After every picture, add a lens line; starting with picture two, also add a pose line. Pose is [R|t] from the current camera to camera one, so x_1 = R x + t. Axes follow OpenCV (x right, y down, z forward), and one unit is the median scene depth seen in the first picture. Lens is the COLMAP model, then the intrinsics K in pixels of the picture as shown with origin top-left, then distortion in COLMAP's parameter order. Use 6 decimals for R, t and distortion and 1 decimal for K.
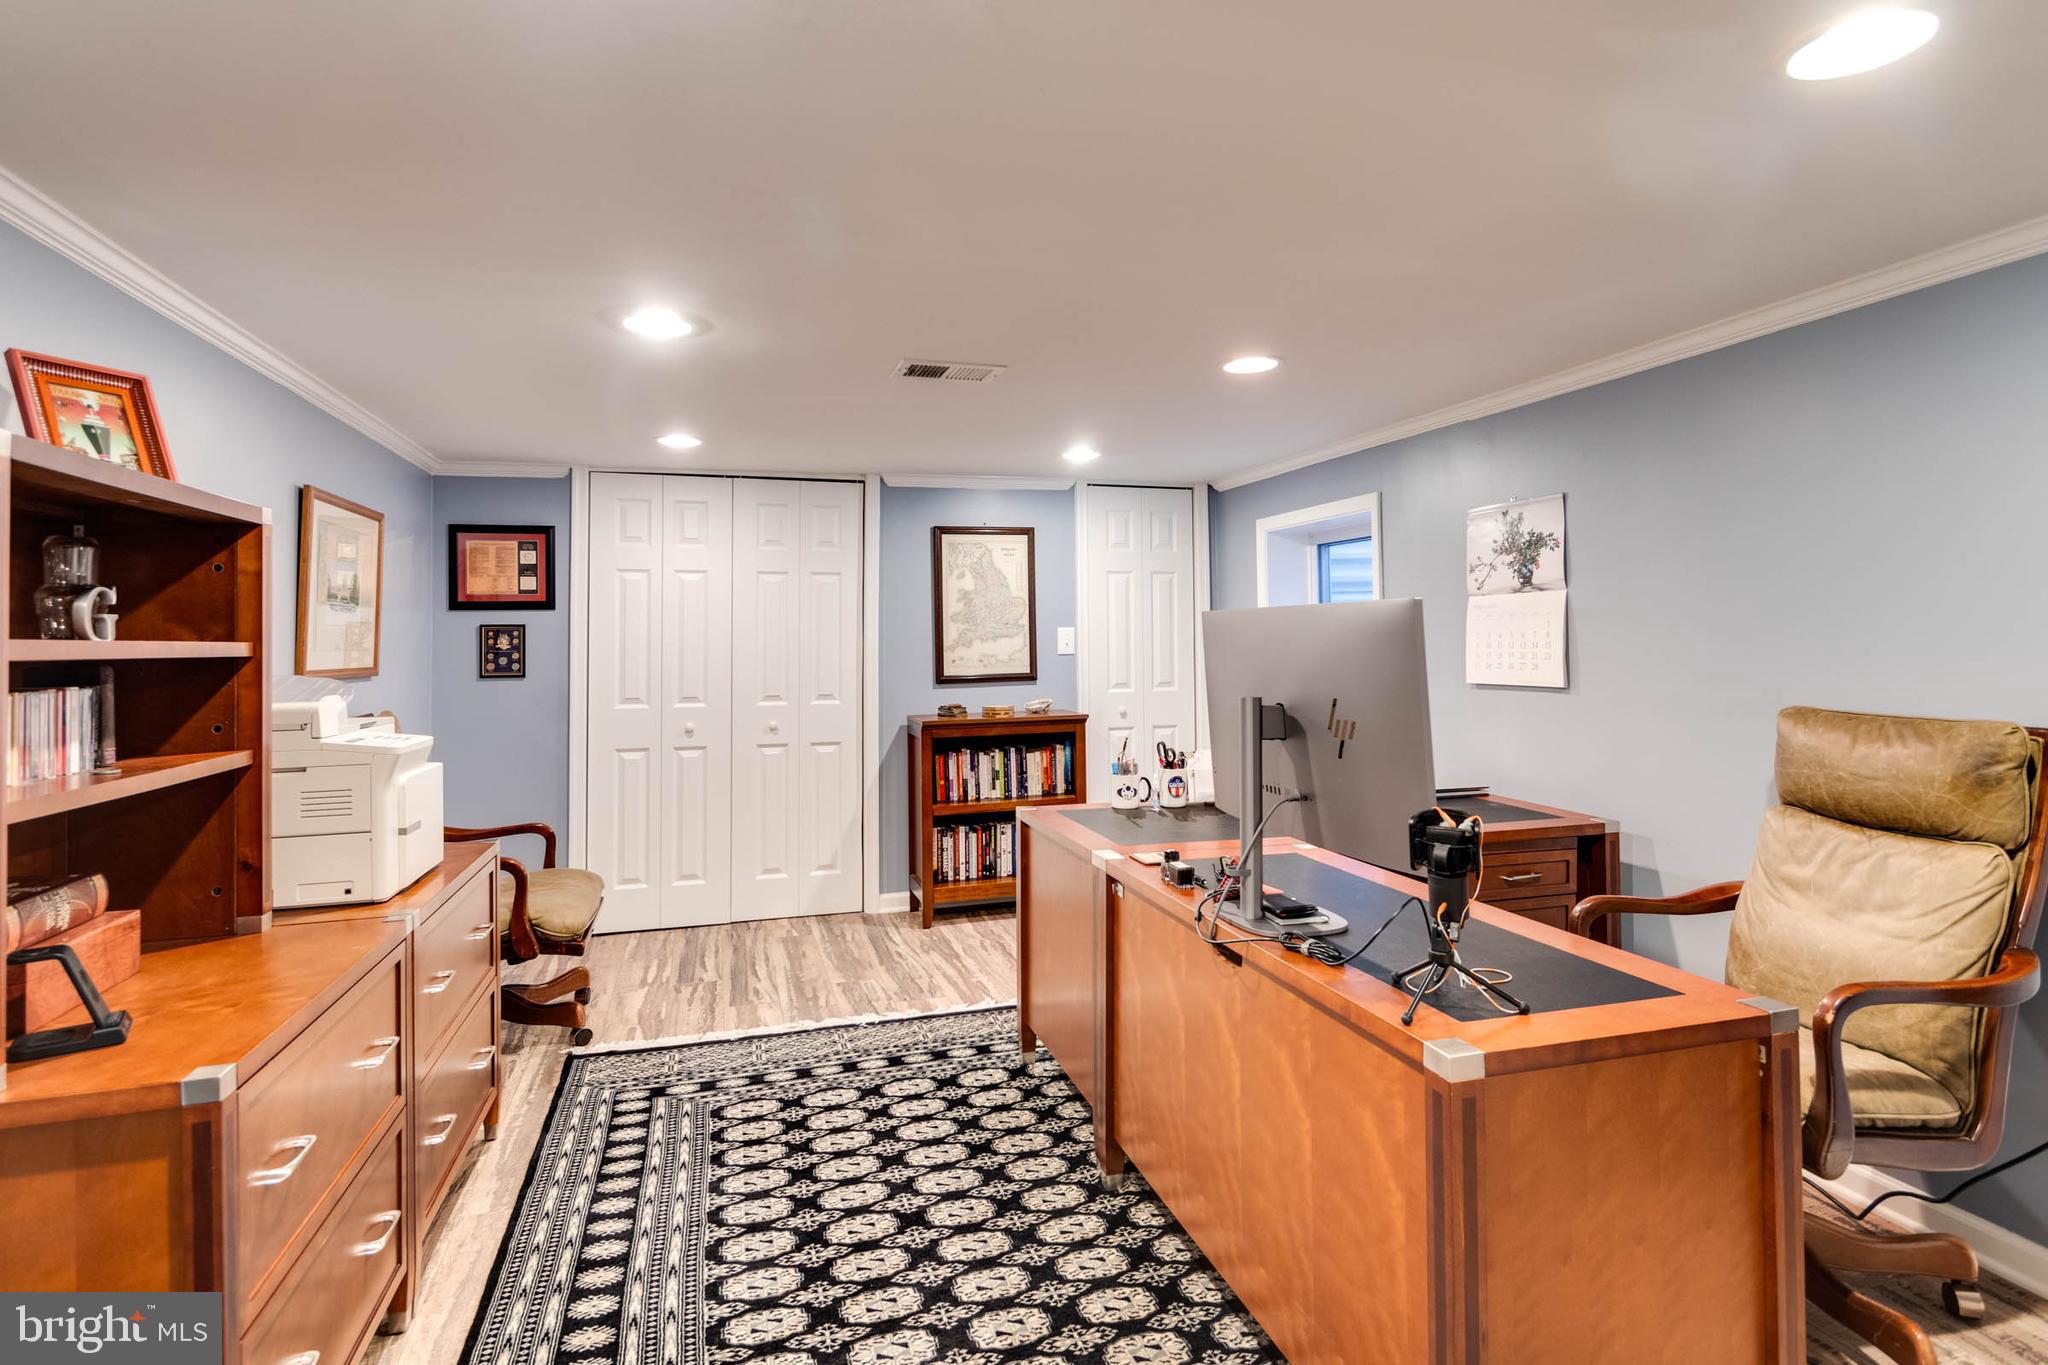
lens RADIAL K [[1024.0, 0, 1020.5], [0, 1024.0, 629.1], [0, 0, 1]] dist [0.001219, -0.000723]
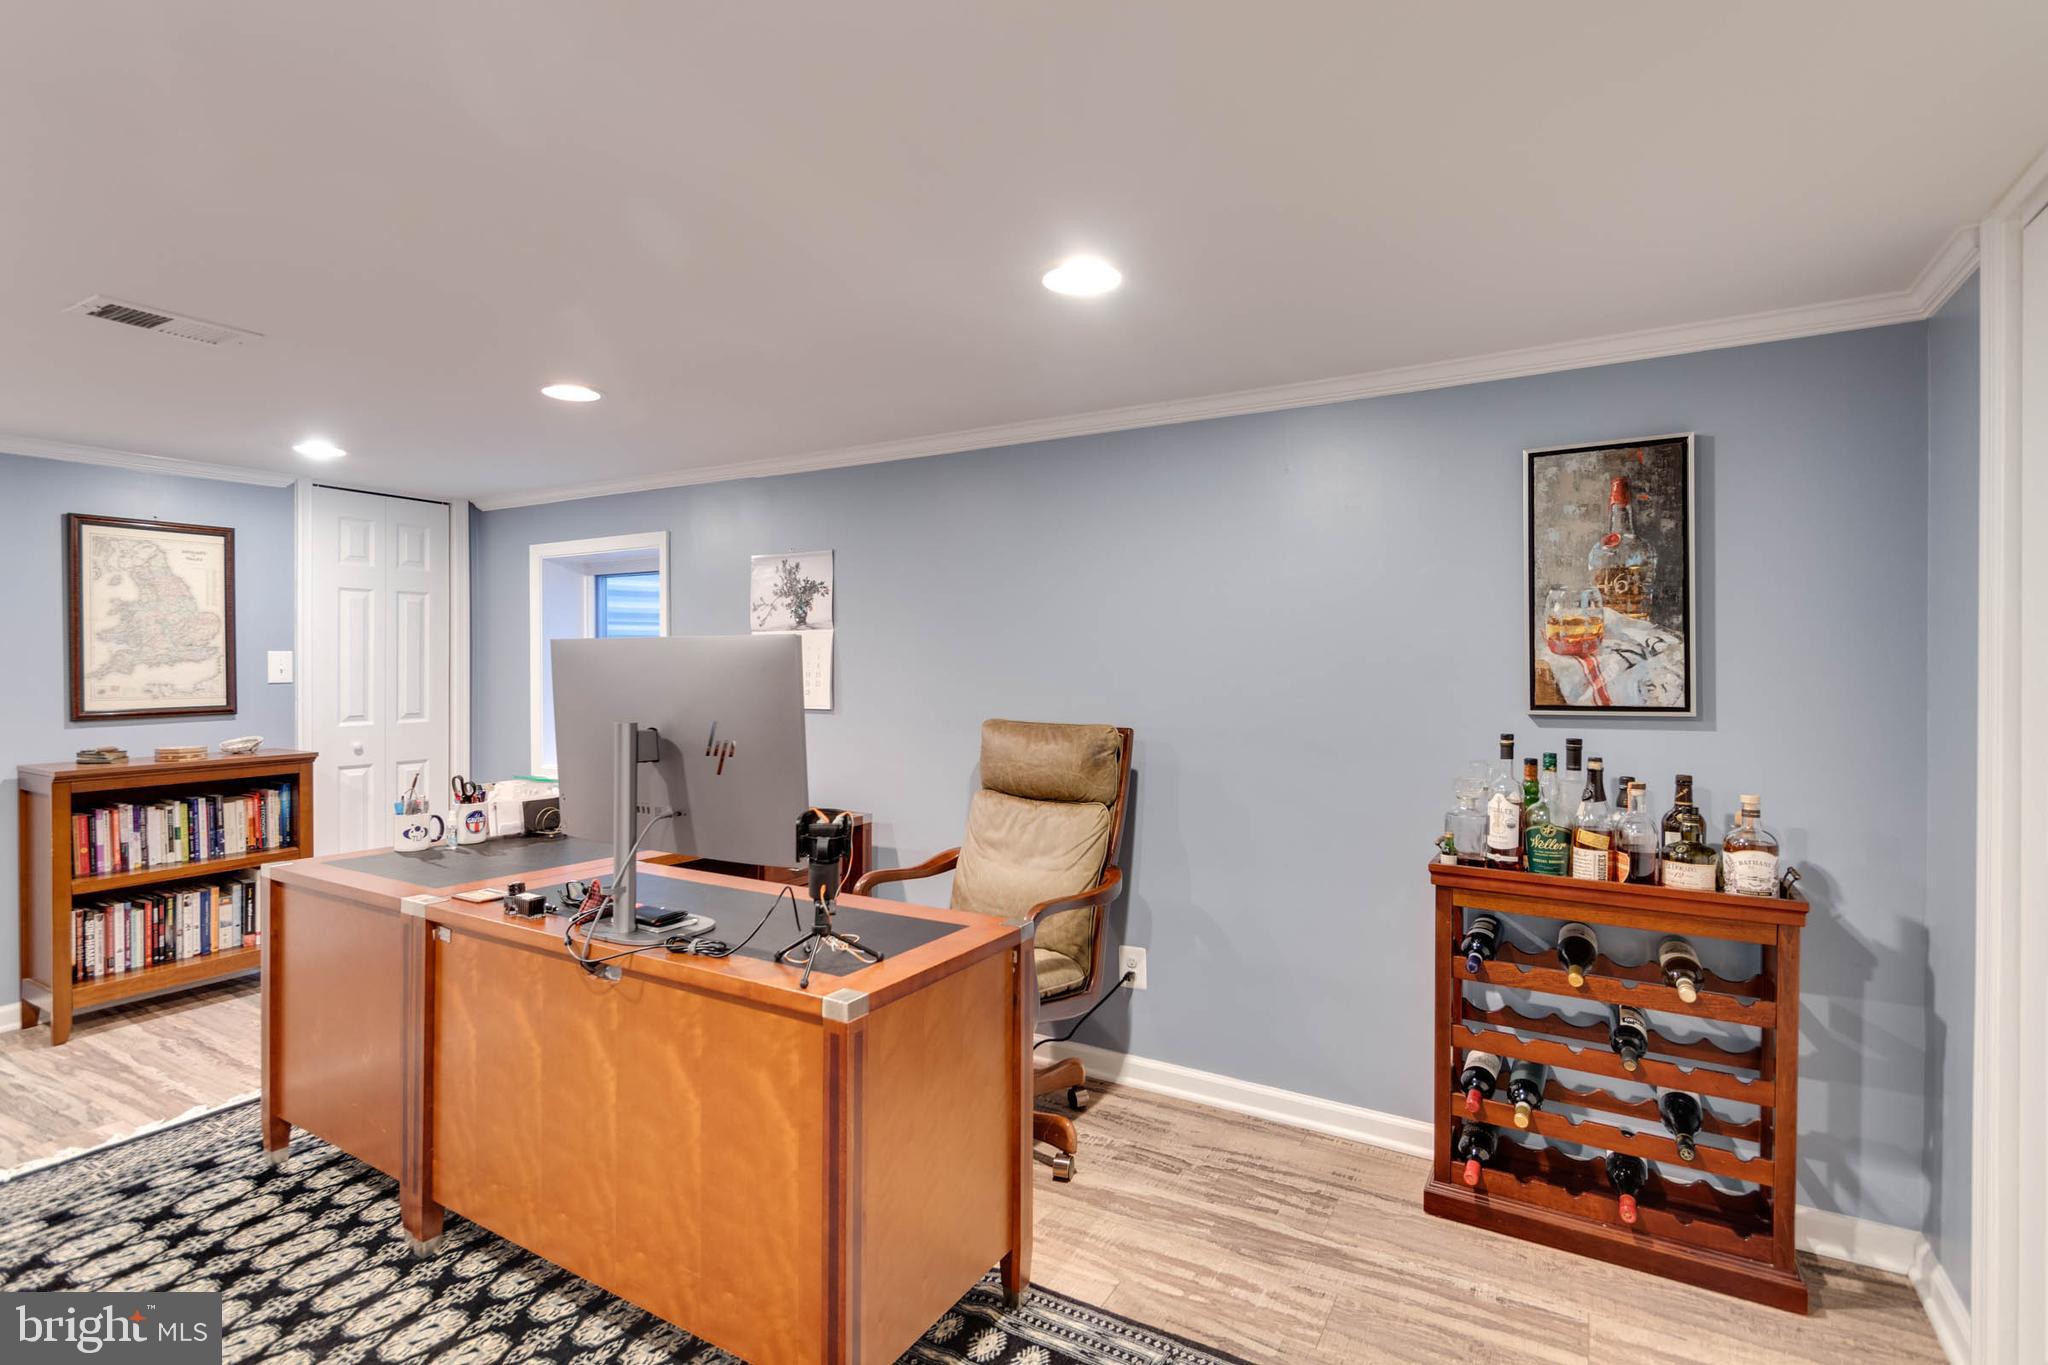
lens RADIAL K [[969.4, 0, 1024.0], [0, 969.4, 682.5], [0, 0, 1]] dist [-0.001846, -0.000618]
pose [[0.732015, -0.001256, 0.681288, -0.112147], [-0.015798, 0.999698, 0.018818, -0.000415], [-0.681106, -0.024538, 0.731774, -0.003458]]
